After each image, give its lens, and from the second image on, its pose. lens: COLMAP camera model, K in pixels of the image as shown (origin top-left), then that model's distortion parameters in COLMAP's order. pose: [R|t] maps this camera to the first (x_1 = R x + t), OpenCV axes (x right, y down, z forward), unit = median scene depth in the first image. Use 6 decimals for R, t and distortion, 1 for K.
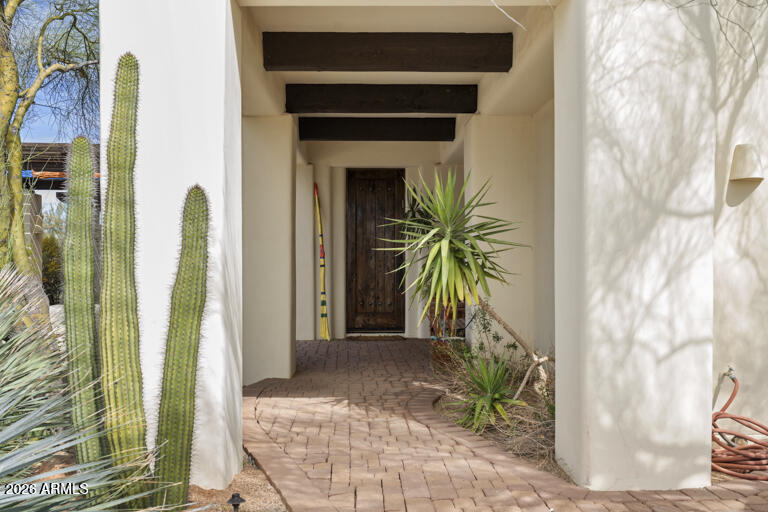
lens RADIAL K [[766.1, 0, 384.5], [0, 766.1, 256.4], [0, 0, 1]] dist [0.011113, 0.000000]
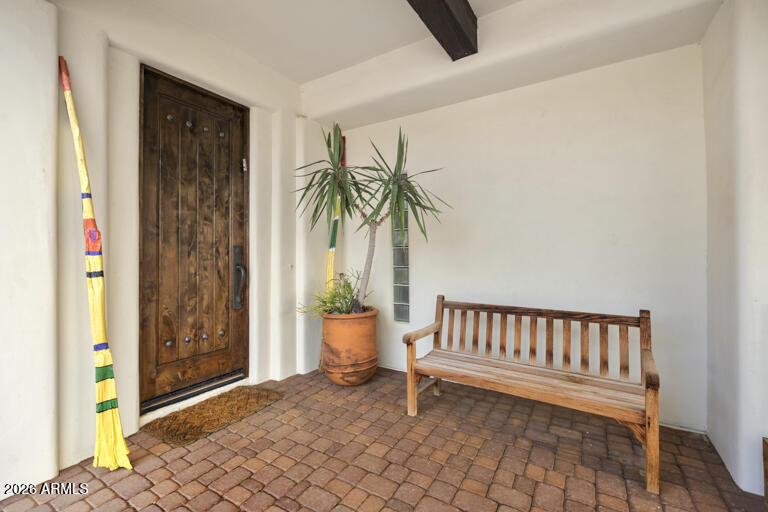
lens RADIAL K [[336.8, 0, 383.1], [0, 336.8, 248.9], [0, 0, 1]] dist [-0.000869, 0.000007]
pose [[0.590687, 0.000122, 0.806901, -0.125630], [0.024108, 0.999551, -0.017799, 0.006029], [-0.806540, 0.029966, 0.590419, 0.750553]]
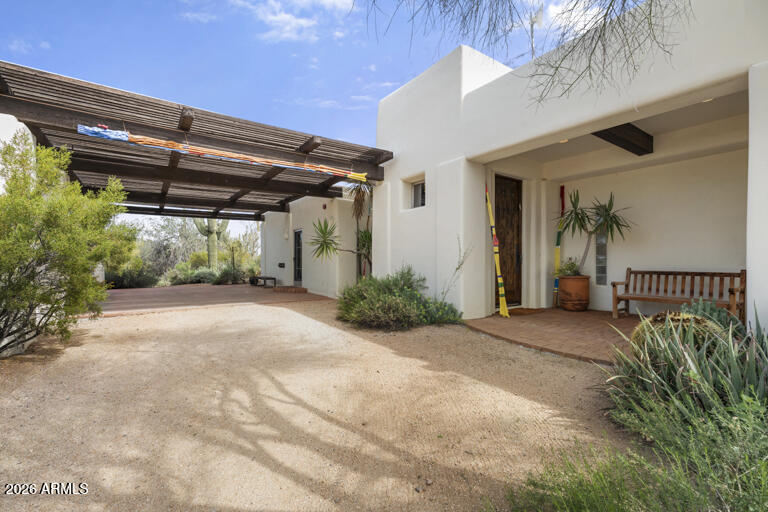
lens RADIAL K [[336.8, 0, 385.0], [0, 336.8, 261.4], [0, 0, 1]] dist [-0.000869, 0.000007]
pose [[0.852096, -0.004140, 0.523369, -0.475184], [0.011335, 0.999880, -0.010546, 0.028434], [-0.523263, 0.014919, 0.852041, 0.625368]]
